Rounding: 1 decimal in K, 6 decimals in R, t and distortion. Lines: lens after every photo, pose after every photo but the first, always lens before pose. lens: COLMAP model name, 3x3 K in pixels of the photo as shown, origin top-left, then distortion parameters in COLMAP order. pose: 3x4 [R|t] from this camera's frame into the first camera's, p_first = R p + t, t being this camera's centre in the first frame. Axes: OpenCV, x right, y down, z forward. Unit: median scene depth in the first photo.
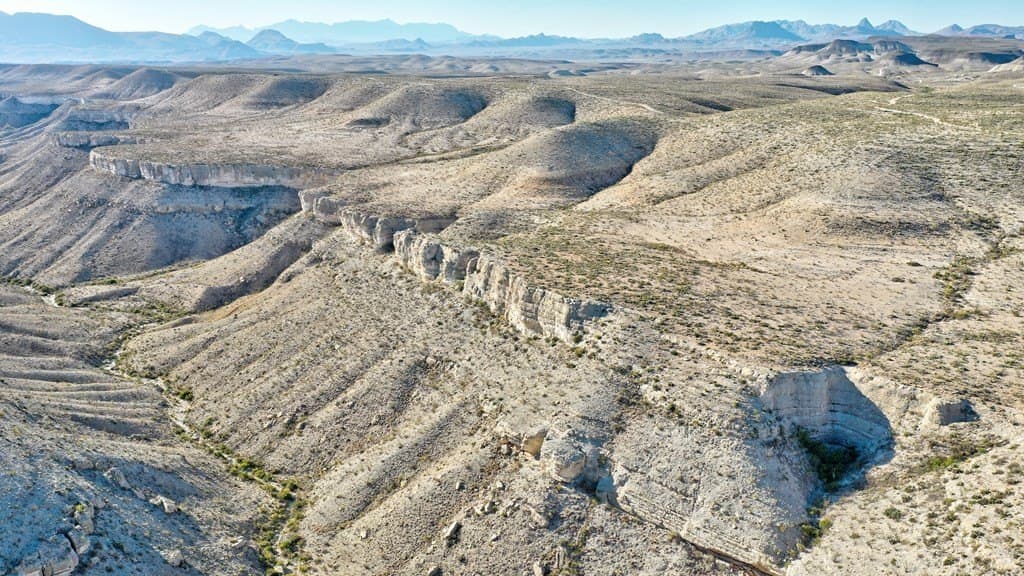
lens RADIAL K [[806.4, 0, 514.1], [0, 806.4, 291.6], [0, 0, 1]] dist [-0.007497, 0.012415]
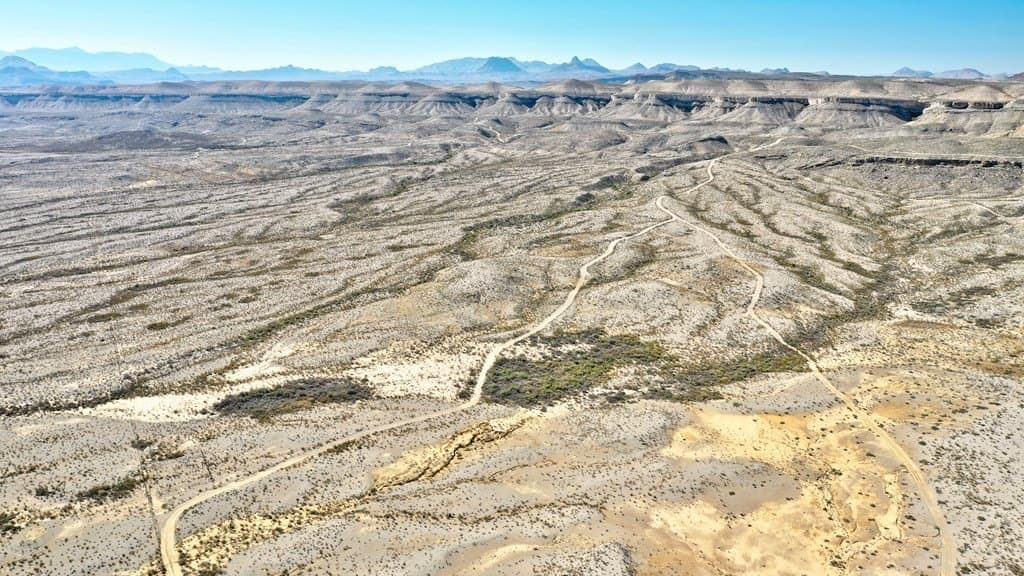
lens RADIAL K [[806.4, 0, 513.7], [0, 806.4, 284.5], [0, 0, 1]] dist [-0.007497, 0.012415]
pose [[0.931296, -0.081069, 0.355128, -1.737702], [0.097490, 0.994827, -0.028562, 0.315660], [-0.350976, 0.061221, 0.934381, -0.886190]]
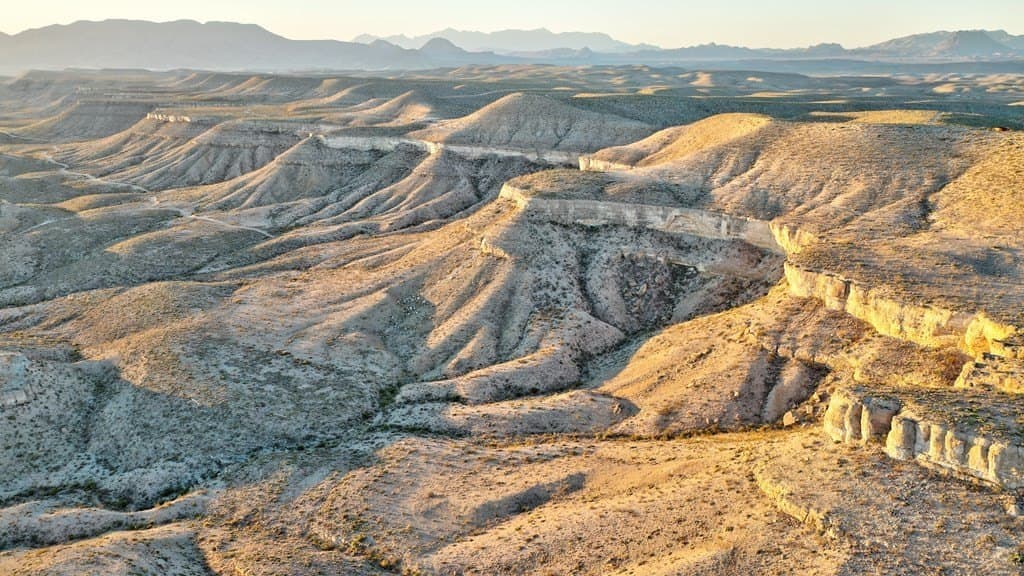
lens RADIAL K [[806.4, 0, 513.4], [0, 806.4, 291.9], [0, 0, 1]] dist [-0.007497, 0.012415]
pose [[0.984783, 0.054480, -0.165028, -0.482013], [-0.056146, 0.998408, -0.005445, -0.168385], [0.164469, 0.014628, 0.986274, 0.545082]]
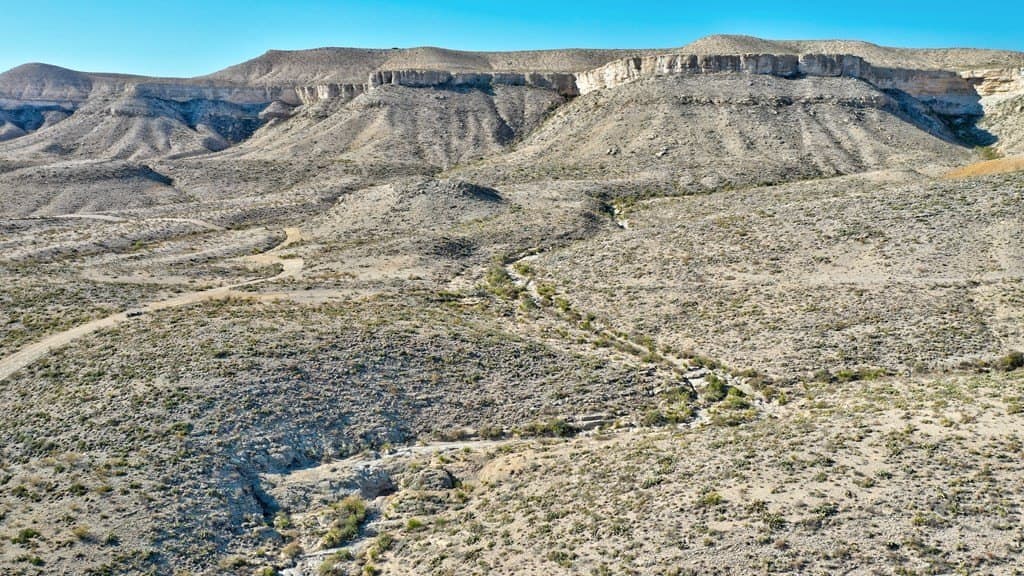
lens RADIAL K [[806.4, 0, 515.3], [0, 806.4, 291.7], [0, 0, 1]] dist [-0.007497, 0.012415]
pose [[0.859766, -0.105128, 0.499751, -0.639531], [0.152482, 0.986789, -0.054748, 0.043625], [-0.487393, 0.123274, 0.864437, 0.254212]]
